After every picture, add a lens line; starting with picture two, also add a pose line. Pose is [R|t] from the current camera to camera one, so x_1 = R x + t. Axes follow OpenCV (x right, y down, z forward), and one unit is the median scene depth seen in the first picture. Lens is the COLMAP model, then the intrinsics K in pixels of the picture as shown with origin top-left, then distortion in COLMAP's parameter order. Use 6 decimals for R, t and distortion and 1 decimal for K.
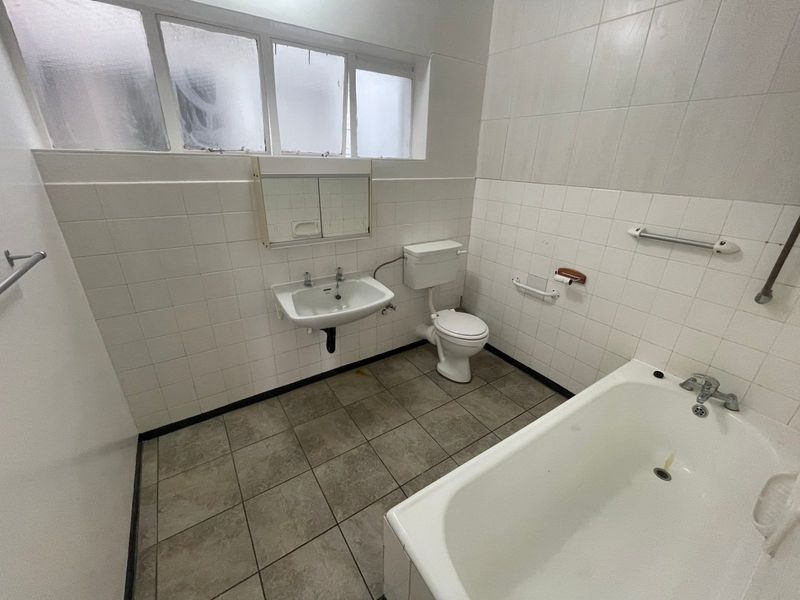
lens RADIAL K [[326.8, 0, 398.5], [0, 326.8, 298.3], [0, 0, 1]] dist [-0.007186, 0.000716]
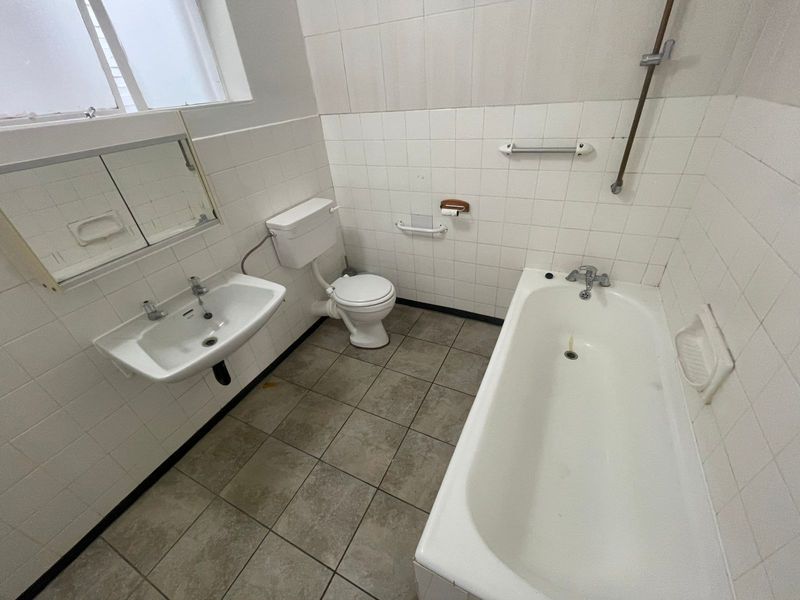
lens RADIAL K [[326.8, 0, 400.3], [0, 326.8, 298.4], [0, 0, 1]] dist [-0.007186, 0.000716]
pose [[0.857387, -0.356818, 0.370901, -0.072382], [0.289301, 0.930157, 0.226080, -0.080505], [-0.425666, -0.086536, 0.900733, 0.162114]]
